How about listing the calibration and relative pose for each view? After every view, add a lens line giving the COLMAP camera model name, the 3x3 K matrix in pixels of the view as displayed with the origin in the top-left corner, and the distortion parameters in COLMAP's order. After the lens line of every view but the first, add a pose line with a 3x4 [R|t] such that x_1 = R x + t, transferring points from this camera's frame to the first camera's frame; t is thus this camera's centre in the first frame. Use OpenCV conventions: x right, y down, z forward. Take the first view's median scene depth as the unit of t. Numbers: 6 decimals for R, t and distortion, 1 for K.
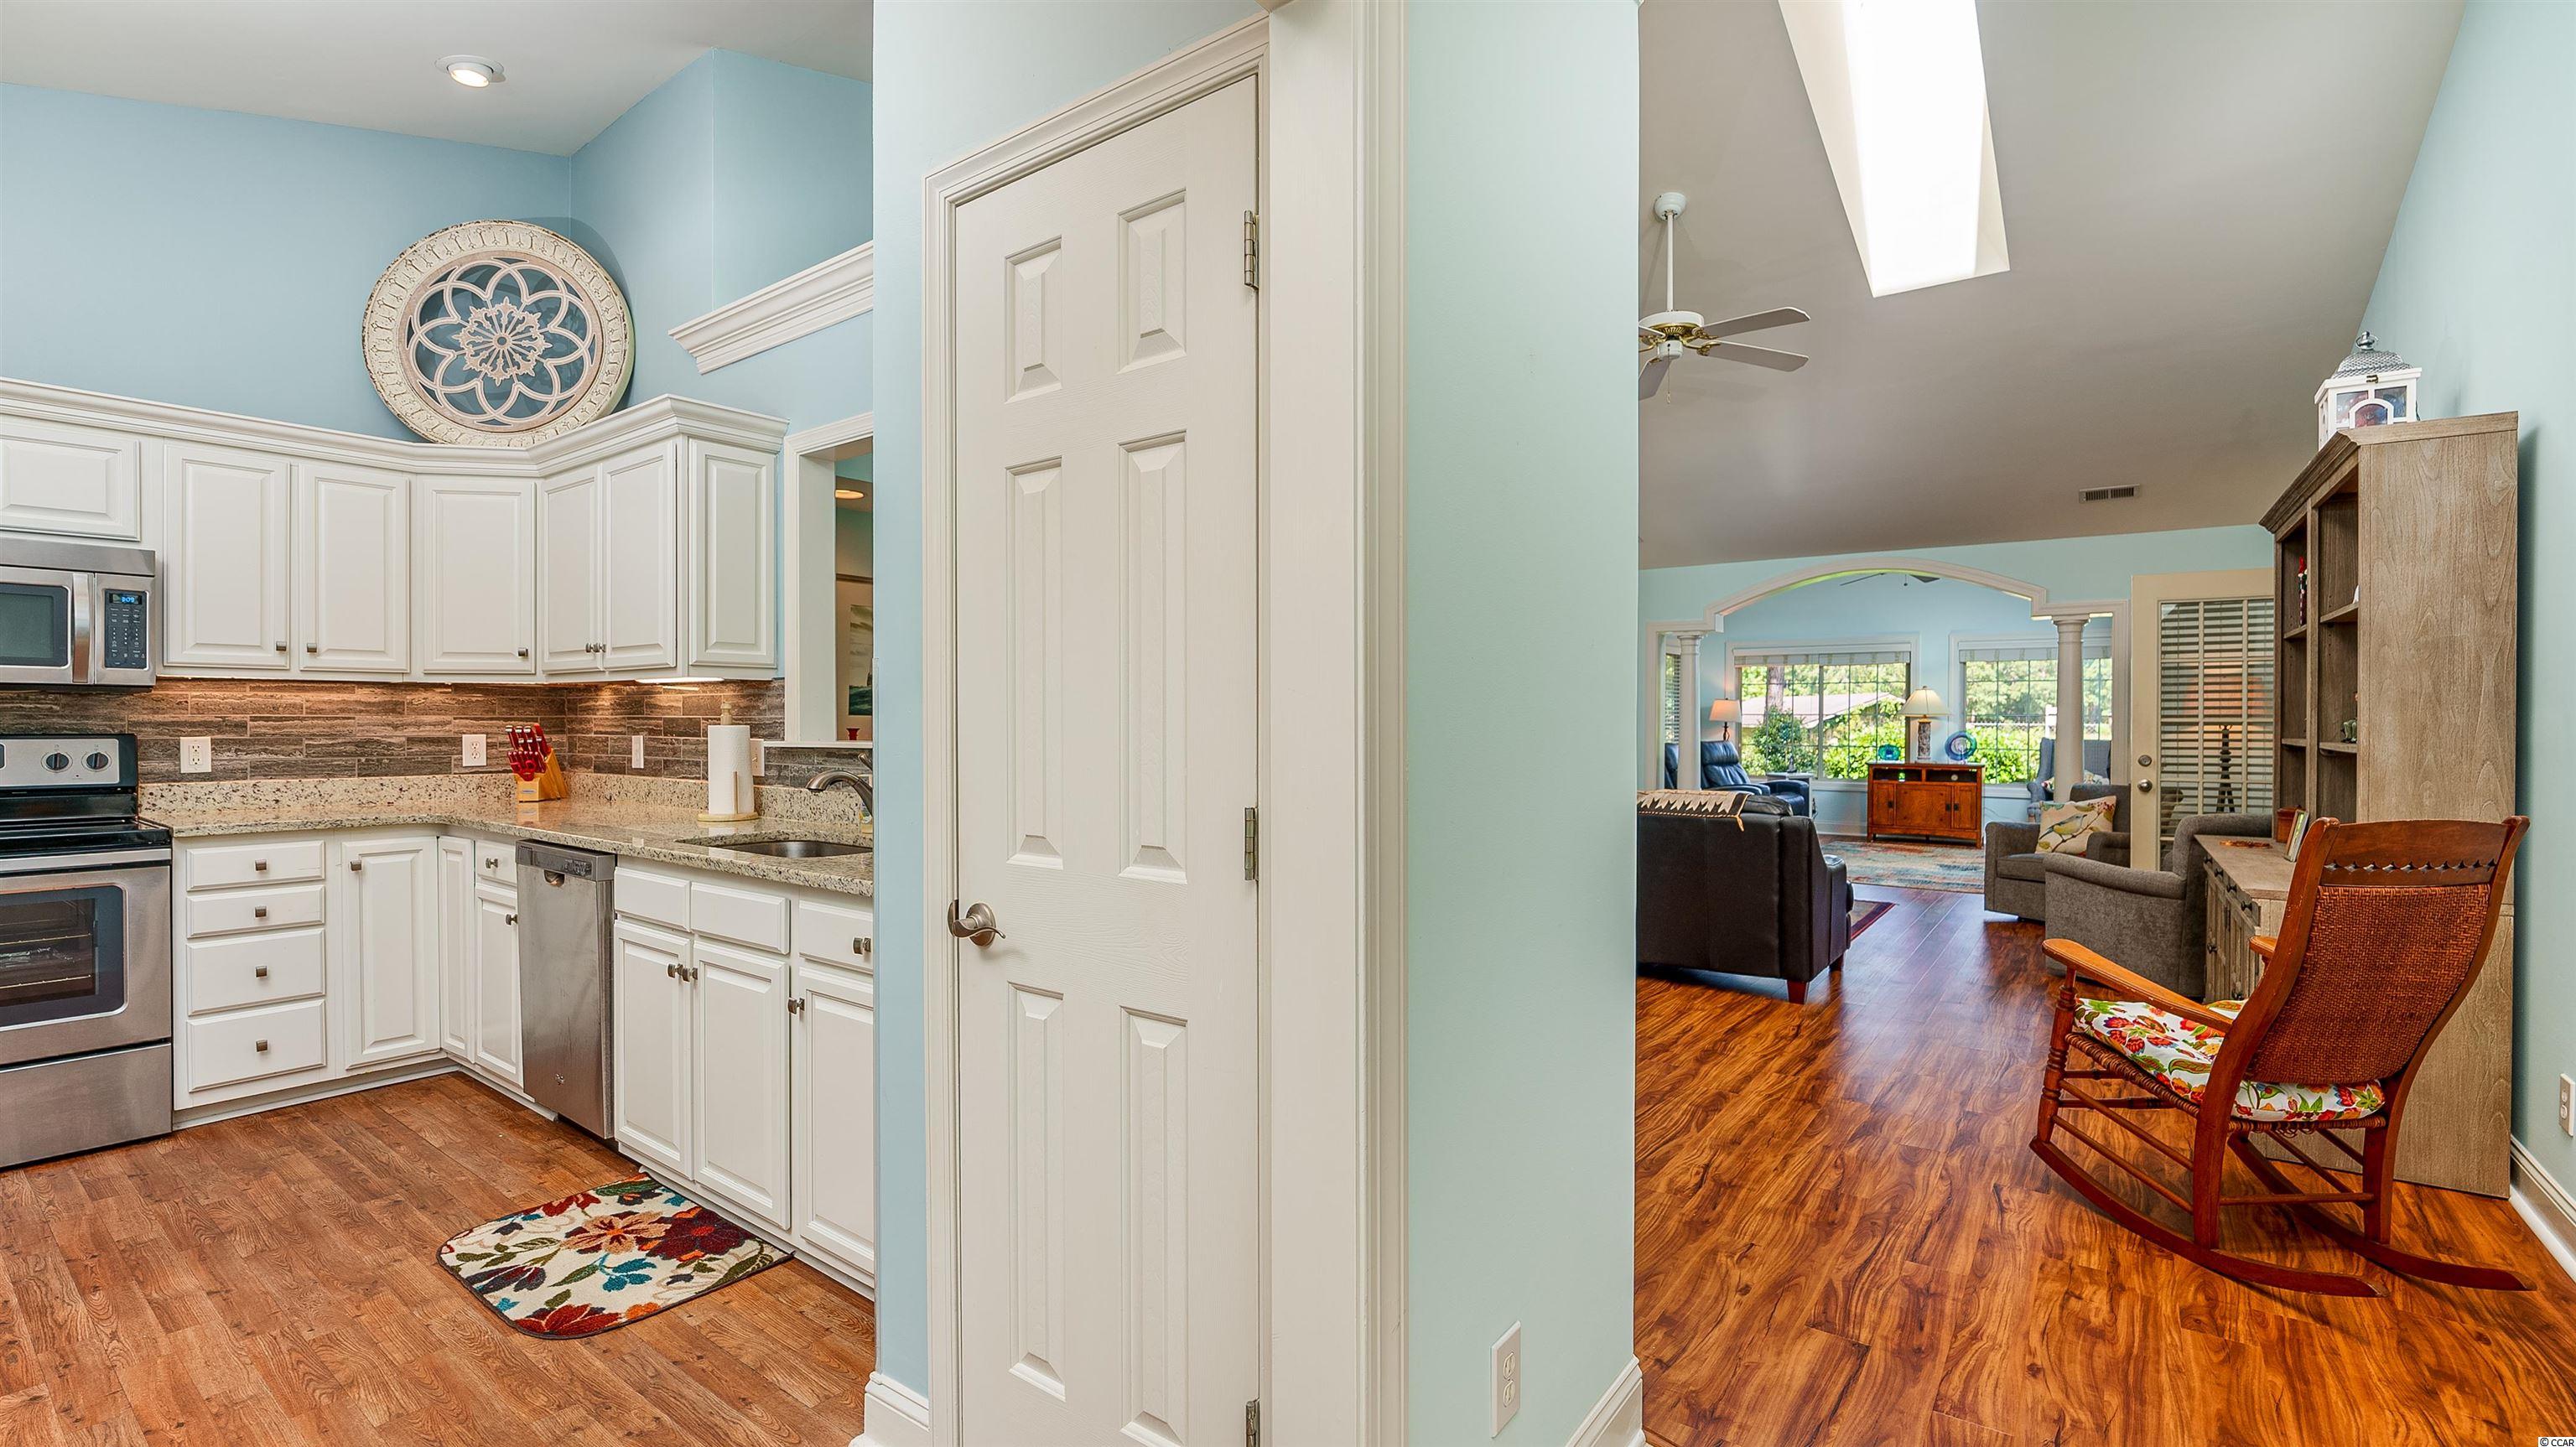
lens RADIAL K [[1128.8, 0, 1300.1], [0, 1128.8, 726.5], [0, 0, 1]] dist [-0.020495, 0.004348]
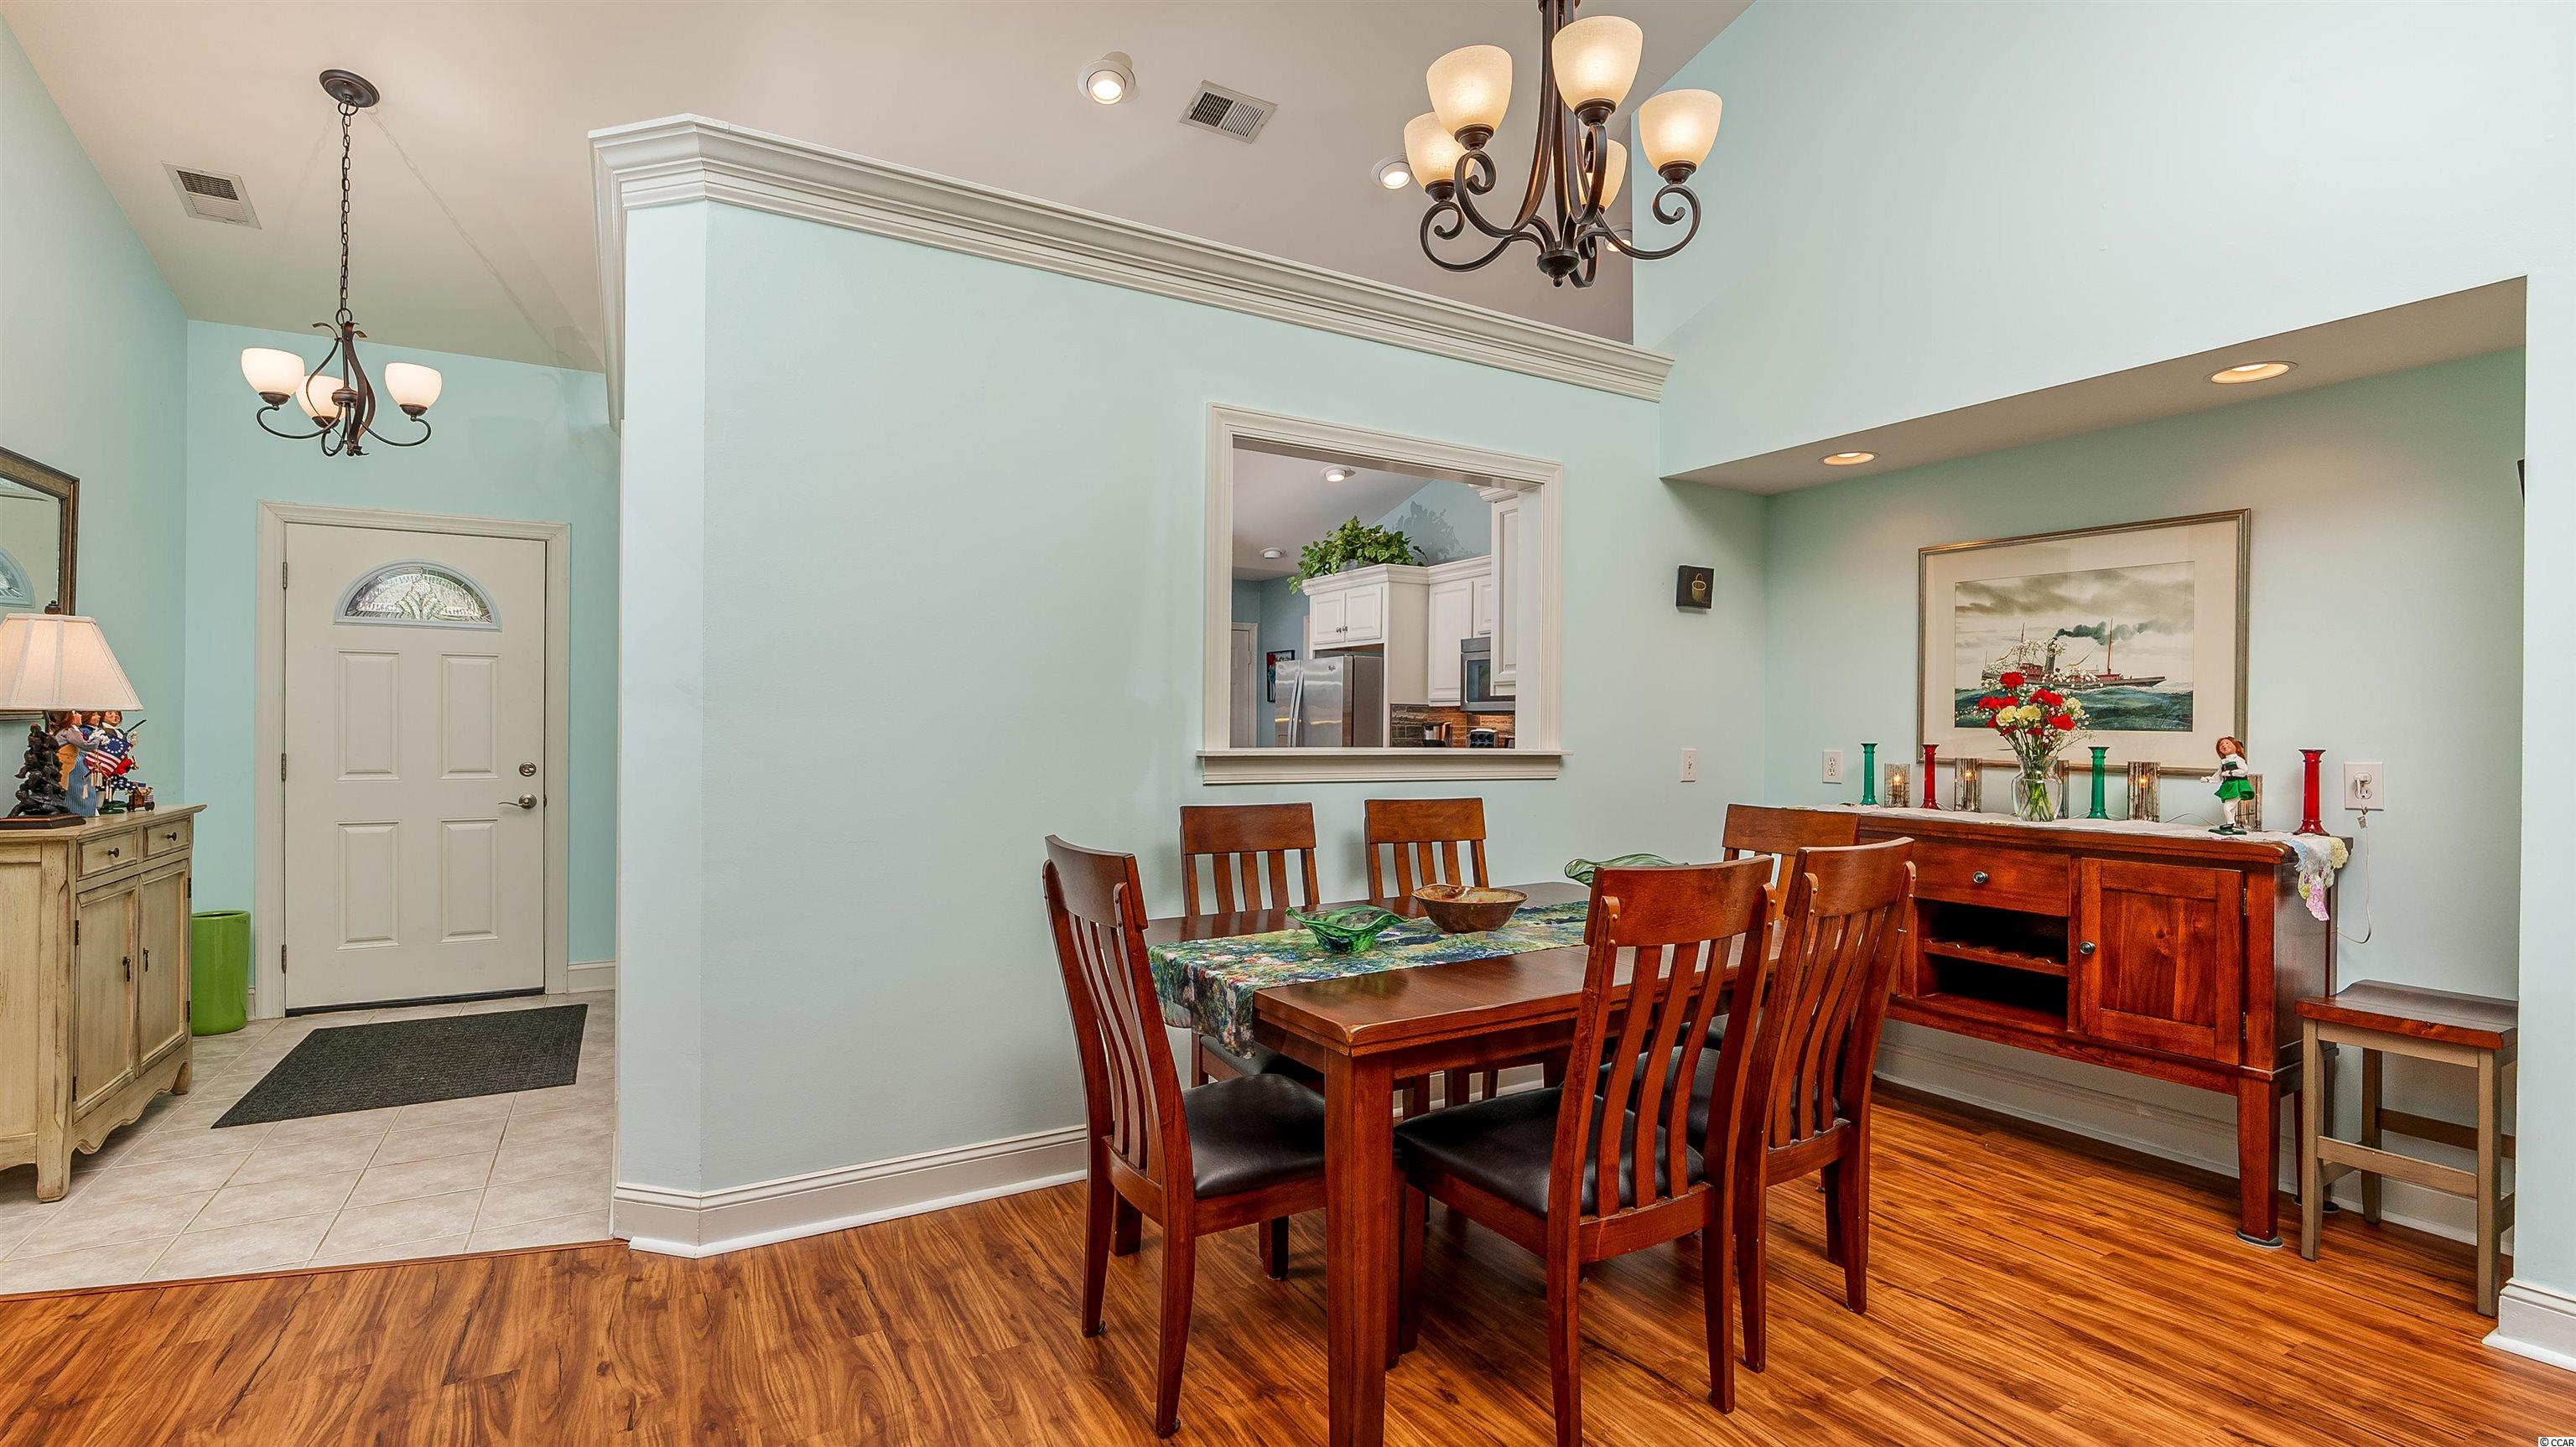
lens RADIAL K [[1128.8, 0, 1269.7], [0, 1128.8, 724.0], [0, 0, 1]] dist [-0.020495, 0.004348]
pose [[-0.408221, -0.008875, -0.912840, 0.554168], [-0.016824, 0.999856, -0.002197, -0.003491], [0.912728, 0.014460, -0.408311, 1.027616]]
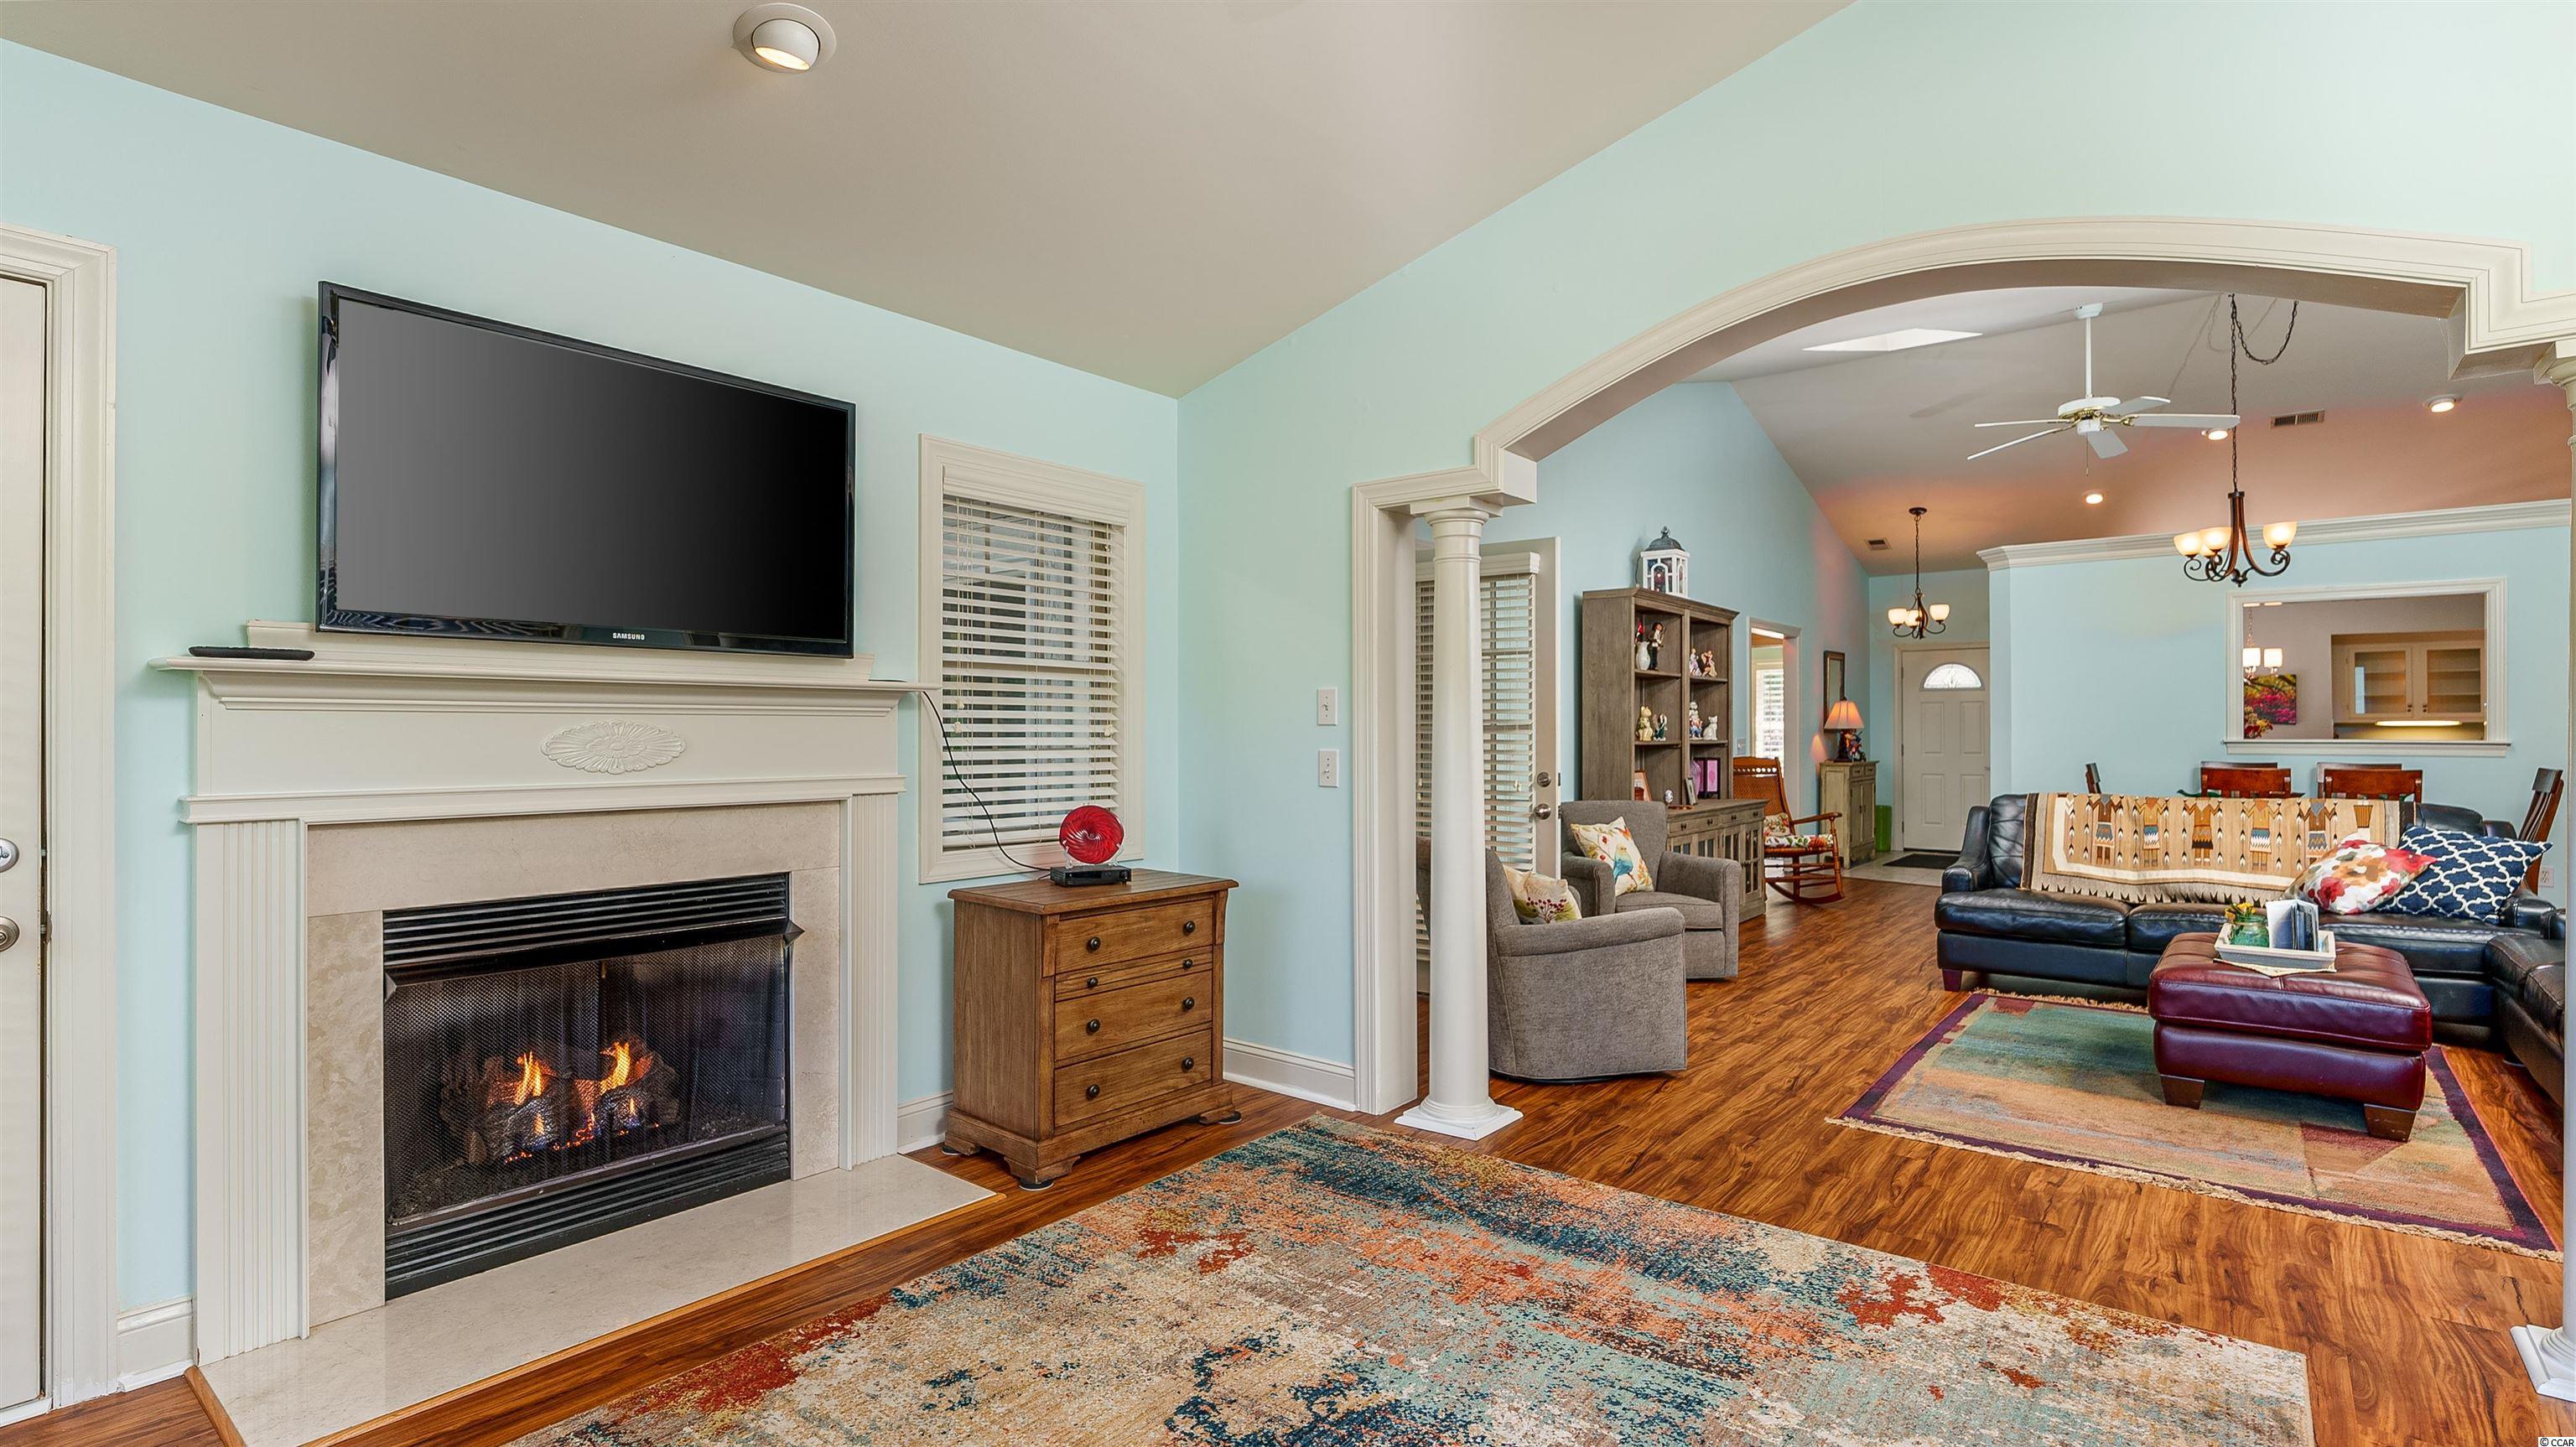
lens RADIAL K [[1175.9, 0, 1324.3], [0, 1175.9, 728.3], [0, 0, 1]] dist [-0.010853, -0.000295]
pose [[-0.999387, -0.001308, 0.034992, 1.248634], [-0.001232, 0.999997, 0.002200, -0.008818], [-0.034995, 0.002155, -0.999385, 2.573665]]
